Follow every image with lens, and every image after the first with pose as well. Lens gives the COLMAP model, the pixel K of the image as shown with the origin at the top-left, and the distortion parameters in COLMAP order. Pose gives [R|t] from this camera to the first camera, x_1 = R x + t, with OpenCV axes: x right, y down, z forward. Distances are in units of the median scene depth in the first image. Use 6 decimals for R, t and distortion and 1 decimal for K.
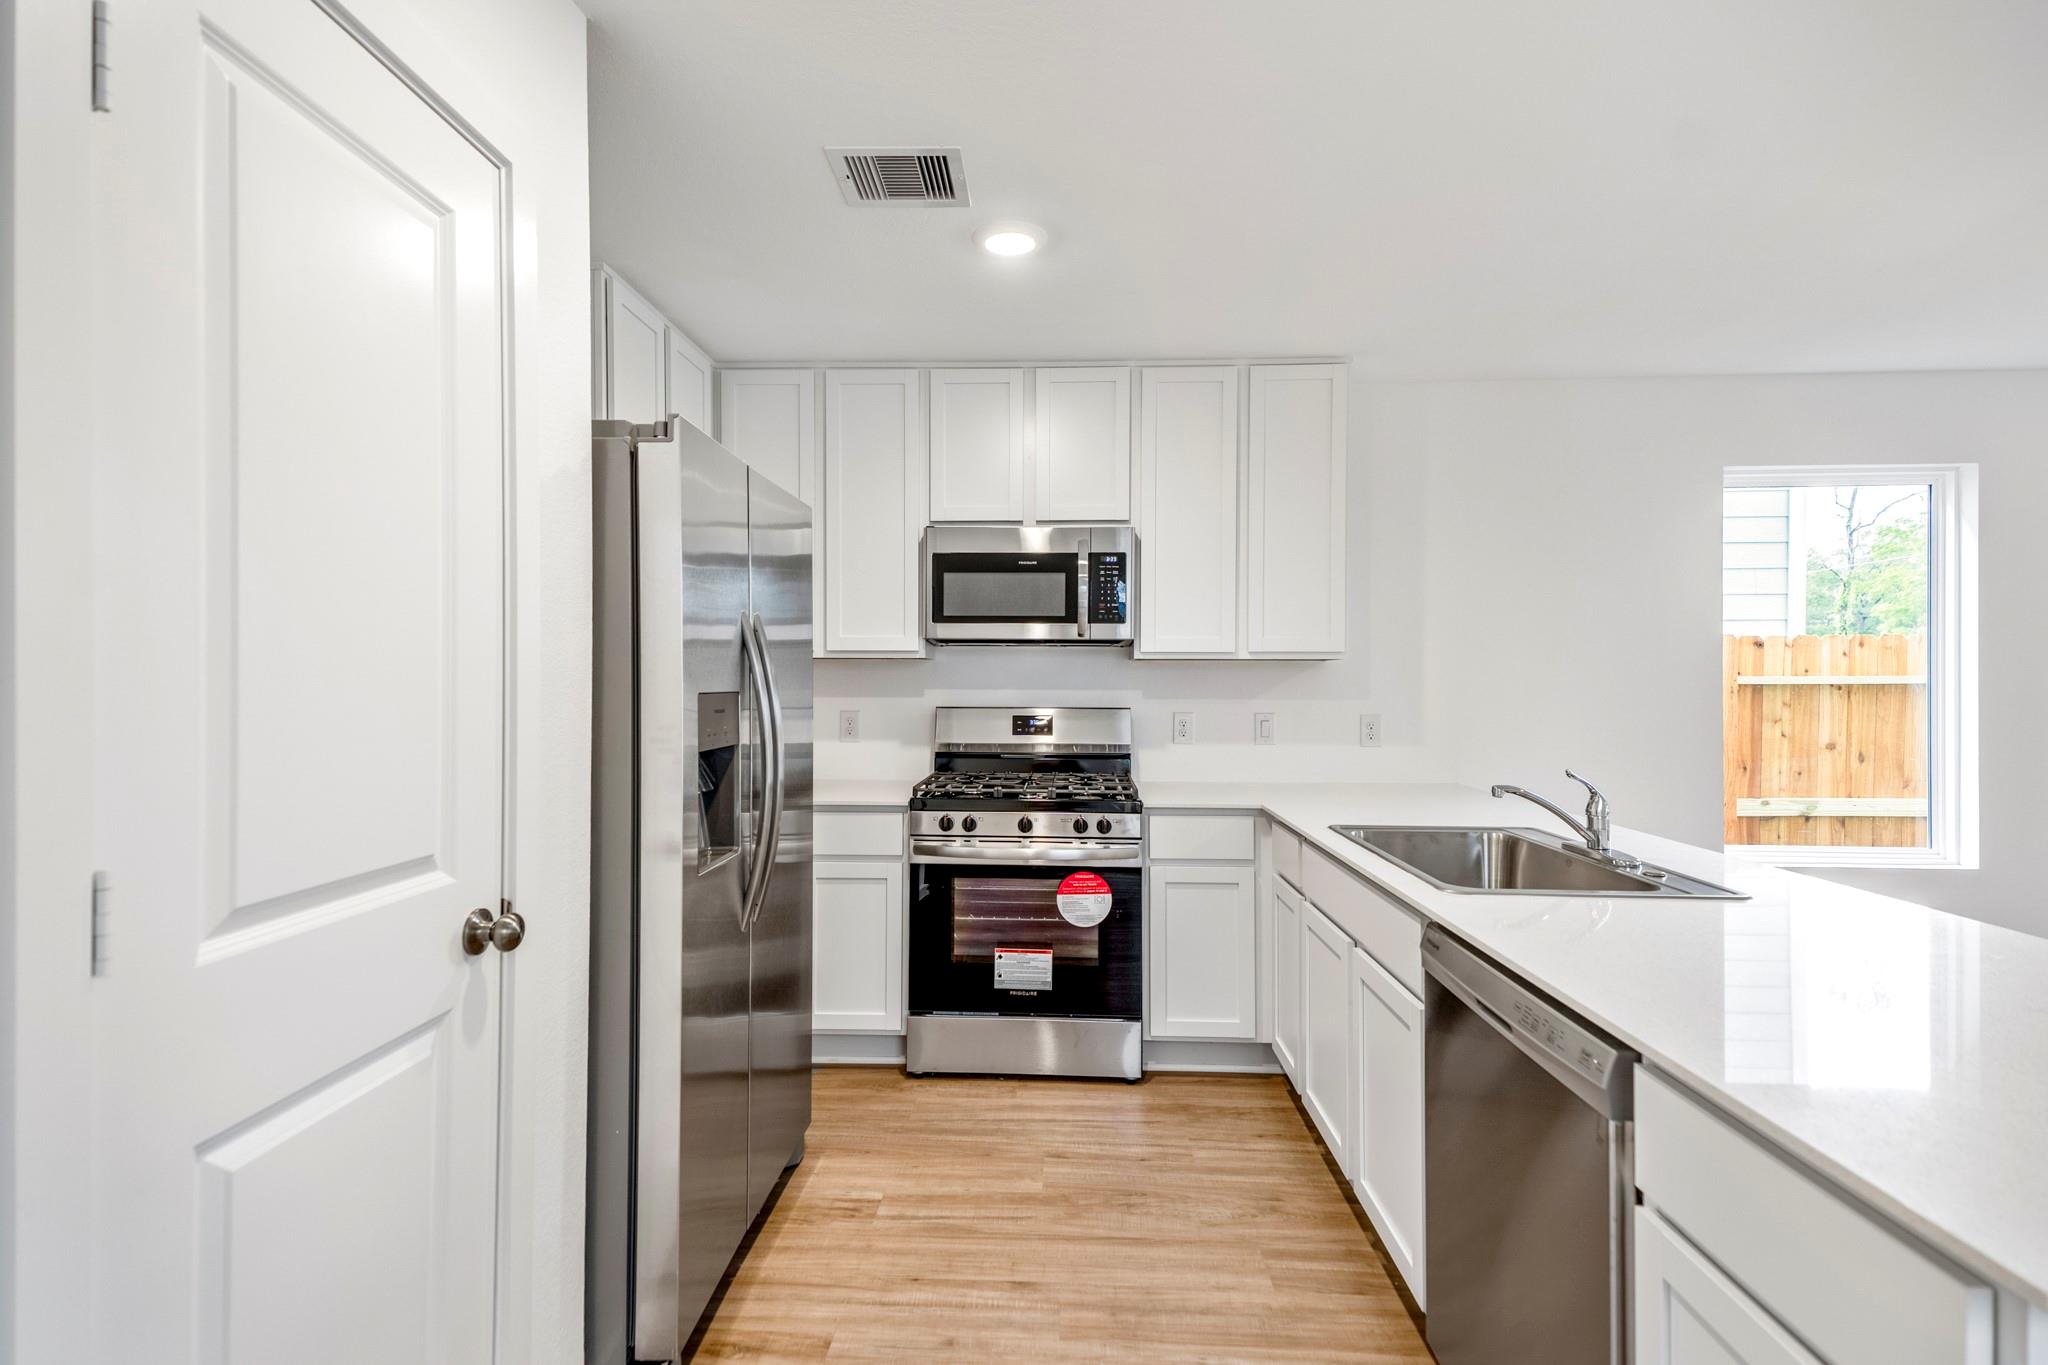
lens RADIAL K [[965.2, 0, 1037.0], [0, 965.2, 674.0], [0, 0, 1]] dist [0.001067, -0.004498]
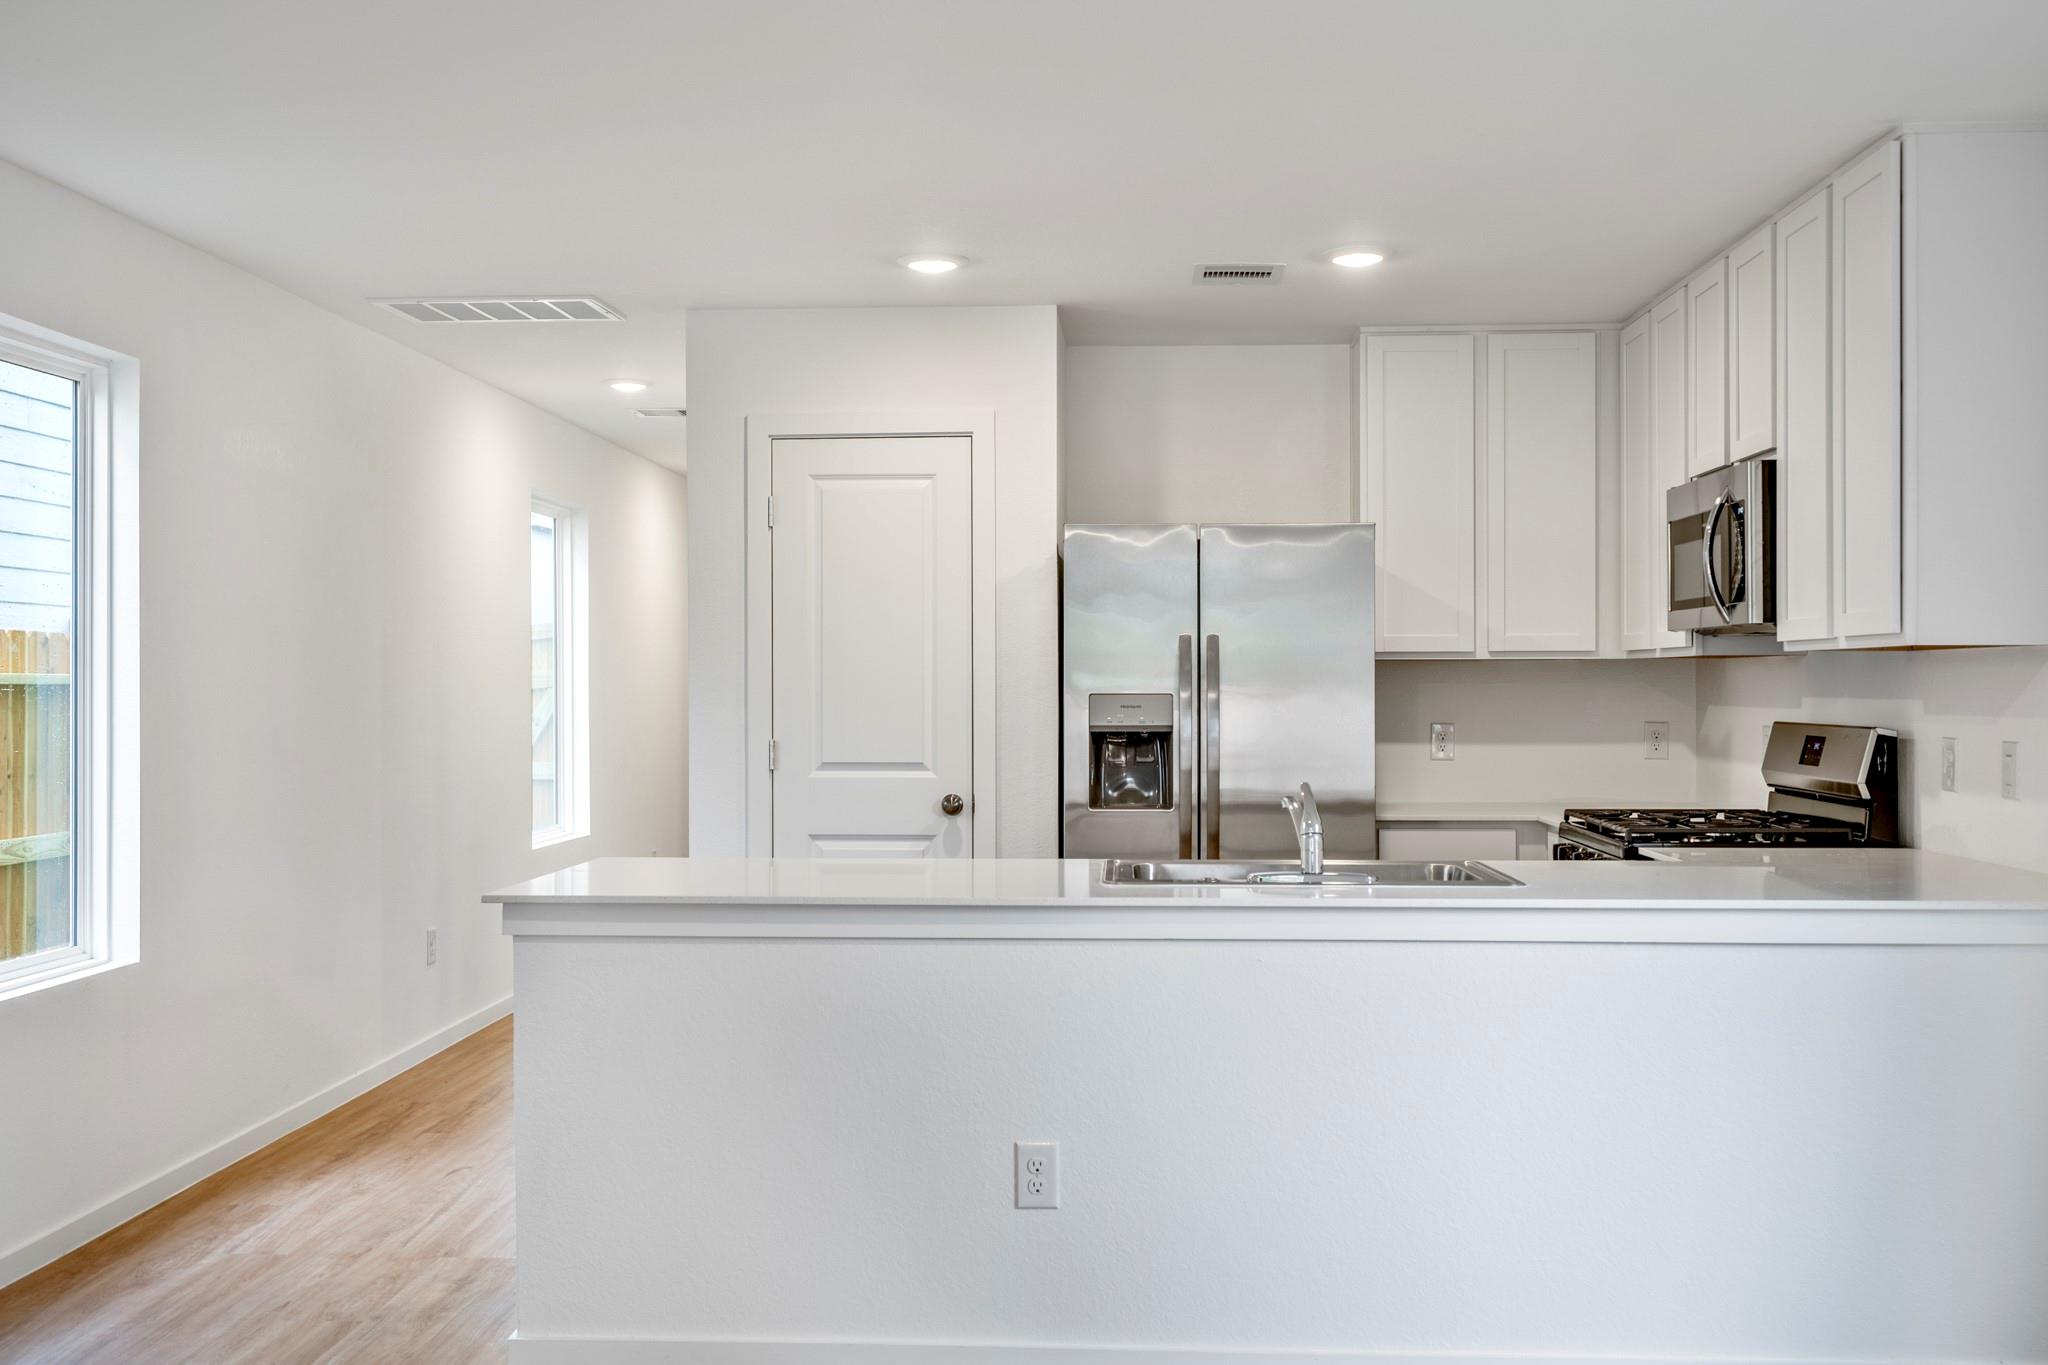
lens RADIAL K [[2020.5, 0, 1023.8], [0, 2020.5, 681.5], [0, 0, 1]] dist [0.099838, 0.000000]
pose [[-0.011981, -0.001499, -0.999927, 4.115362], [0.011190, 0.999936, -0.001633, 0.006060], [0.999866, -0.011209, -0.011964, 1.282799]]
